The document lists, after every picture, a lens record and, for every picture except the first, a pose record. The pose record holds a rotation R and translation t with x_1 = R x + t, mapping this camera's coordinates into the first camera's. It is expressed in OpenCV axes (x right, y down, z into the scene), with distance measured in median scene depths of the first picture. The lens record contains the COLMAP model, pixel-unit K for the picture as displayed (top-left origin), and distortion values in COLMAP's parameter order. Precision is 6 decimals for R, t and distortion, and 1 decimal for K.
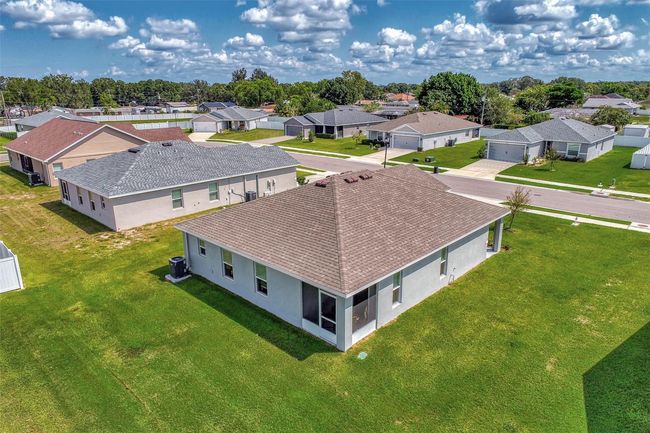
lens RADIAL K [[439.1, 0, 328.0], [0, 439.1, 217.7], [0, 0, 1]] dist [-0.008049, -0.001450]
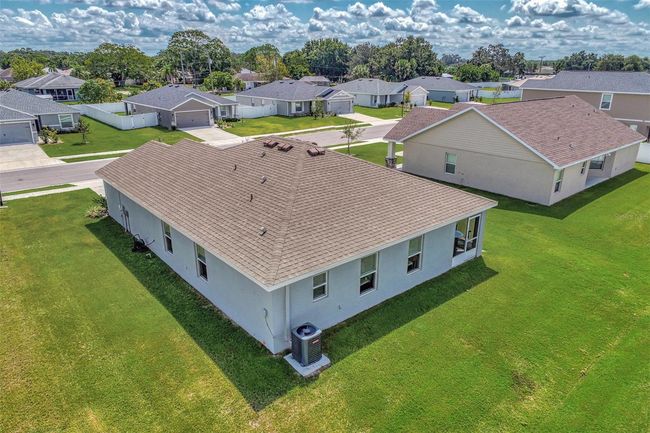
lens RADIAL K [[439.1, 0, 327.2], [0, 439.1, 215.7], [0, 0, 1]] dist [-0.008049, -0.001450]
pose [[0.114446, -0.324756, 0.938848, -0.967815], [0.282773, 0.916613, 0.282595, -0.227330], [-0.952335, 0.233139, 0.196735, 0.976240]]
